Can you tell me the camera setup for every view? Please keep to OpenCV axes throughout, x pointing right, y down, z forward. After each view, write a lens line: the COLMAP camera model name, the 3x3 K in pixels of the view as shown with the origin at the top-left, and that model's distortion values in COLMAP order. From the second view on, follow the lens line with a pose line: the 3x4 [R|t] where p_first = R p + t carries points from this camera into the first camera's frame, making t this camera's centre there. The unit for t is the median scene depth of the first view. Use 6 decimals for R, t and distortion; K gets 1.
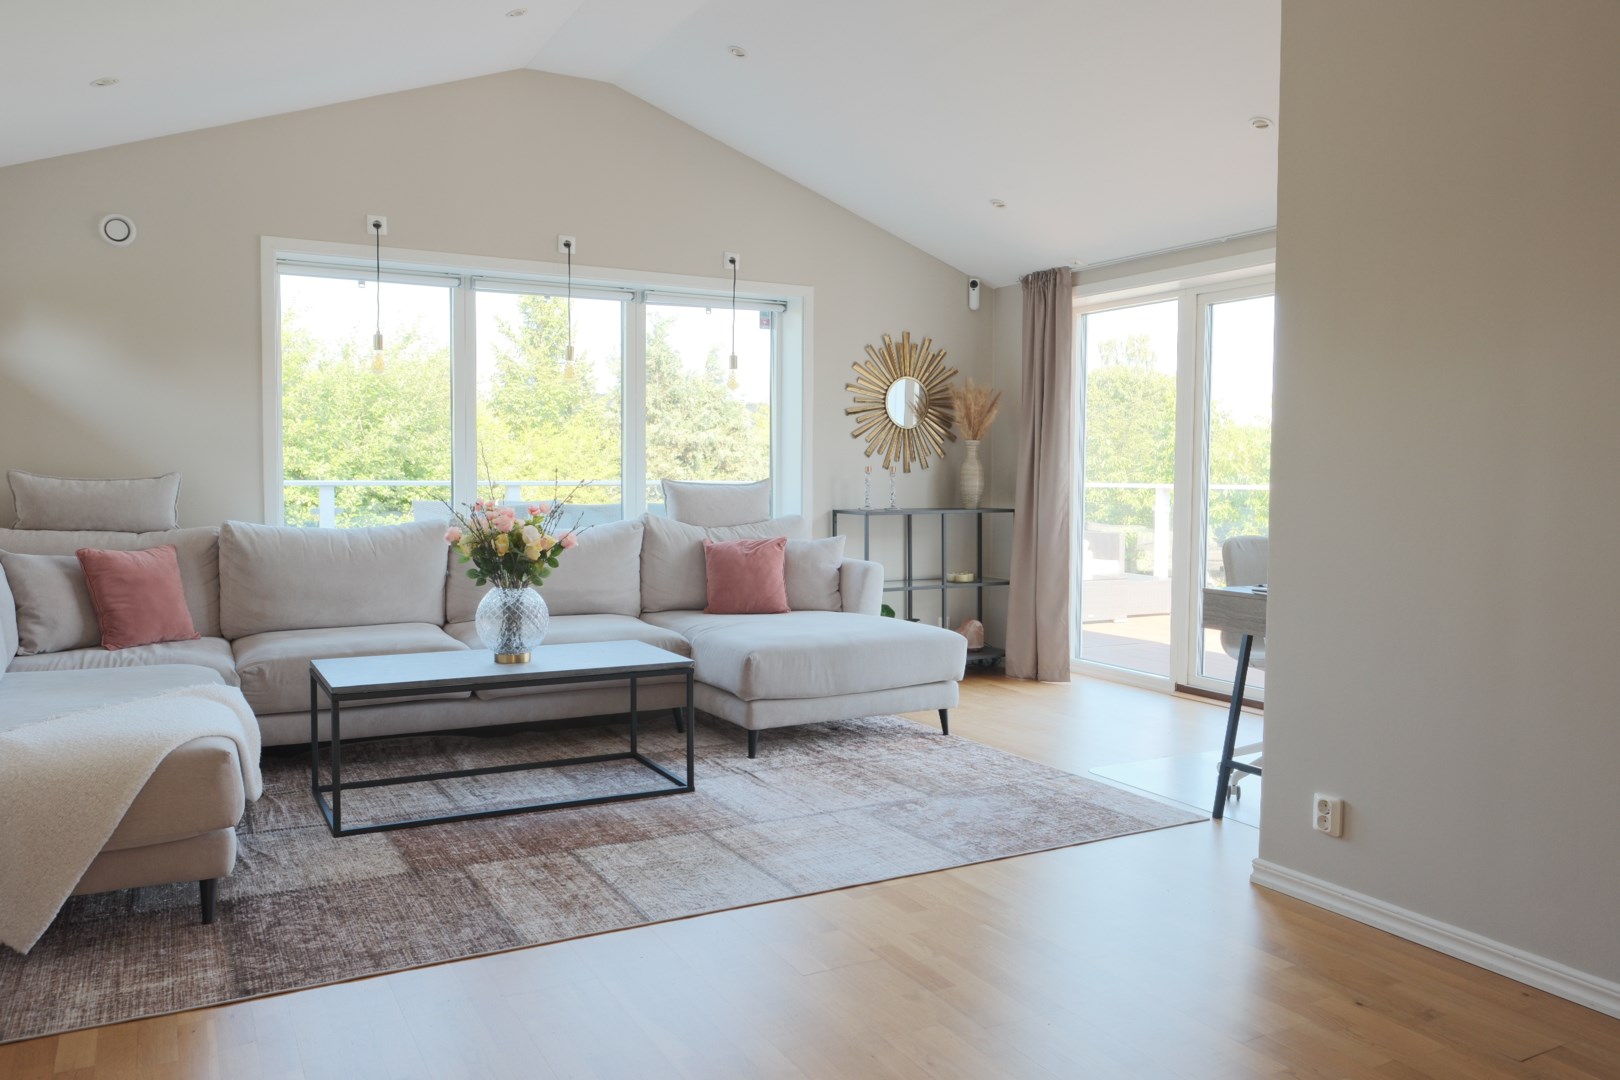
lens RADIAL K [[1186.1, 0, 810.0], [0, 1186.1, 540.0], [0, 0, 1]] dist [-0.012215, 0.004904]
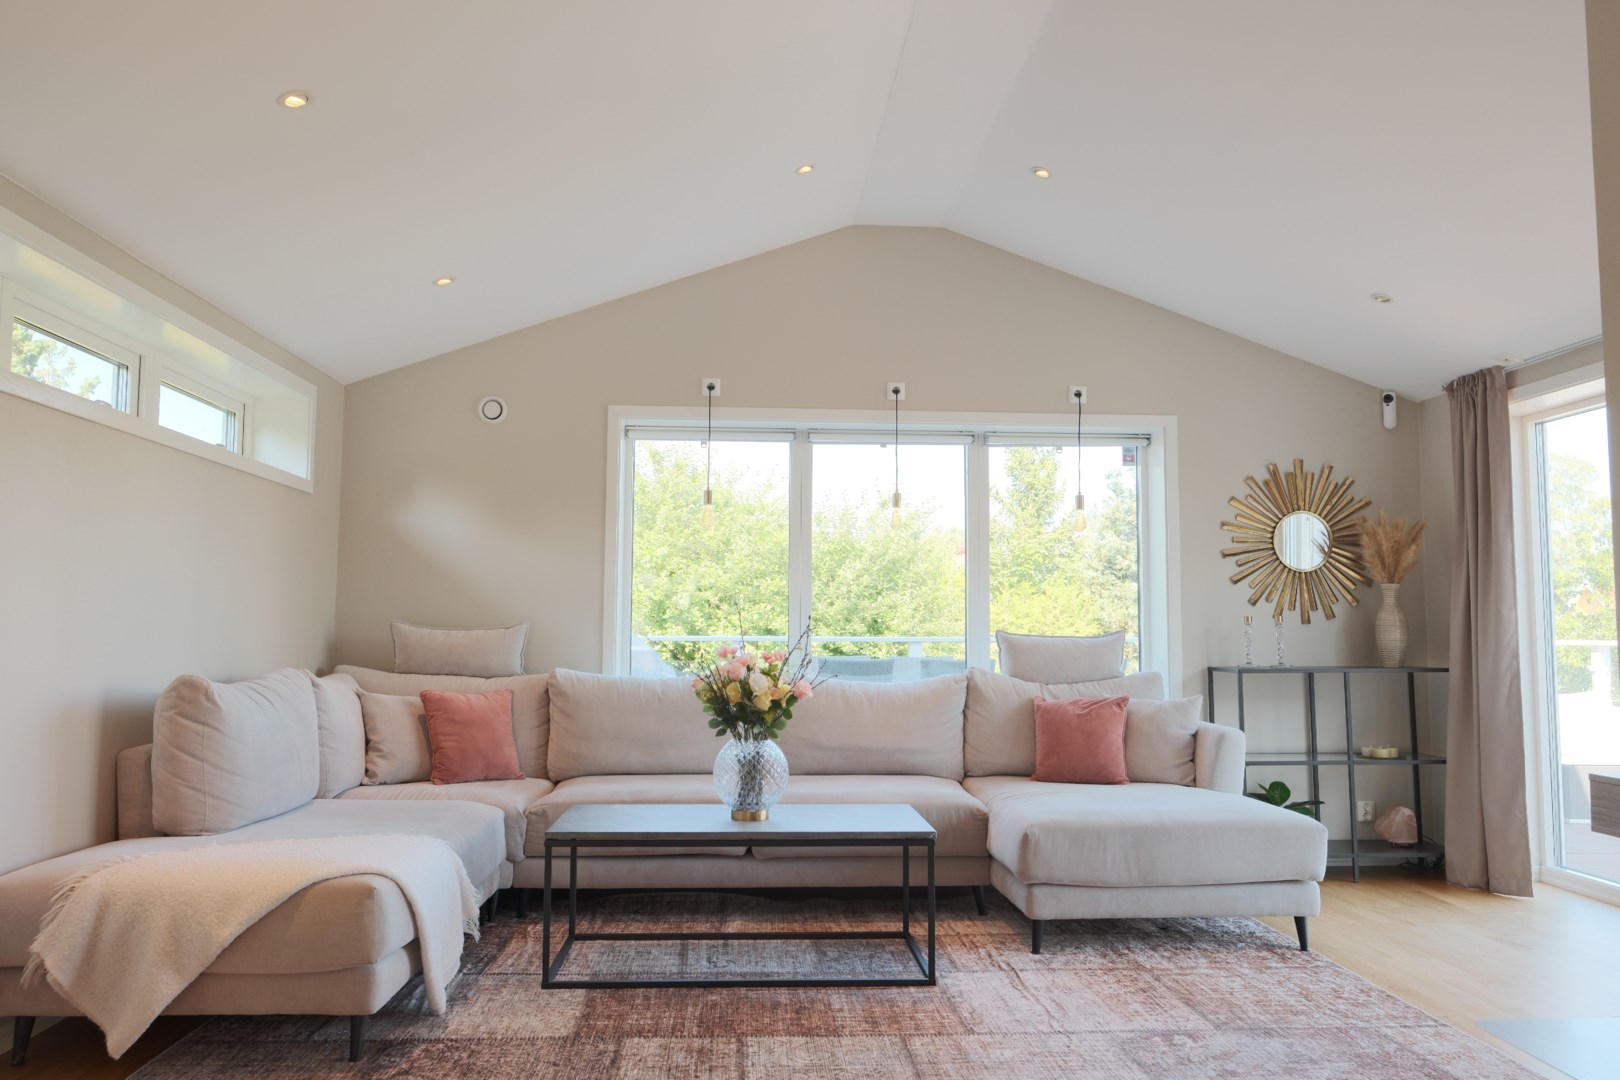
lens RADIAL K [[1186.1, 0, 810.0], [0, 1186.1, 540.0], [0, 0, 1]] dist [-0.012215, 0.004904]
pose [[0.904411, -0.035334, -0.425196, 0.169834], [-0.023560, 0.990908, -0.132459, 0.005534], [0.426011, 0.129815, 0.895356, 0.124312]]
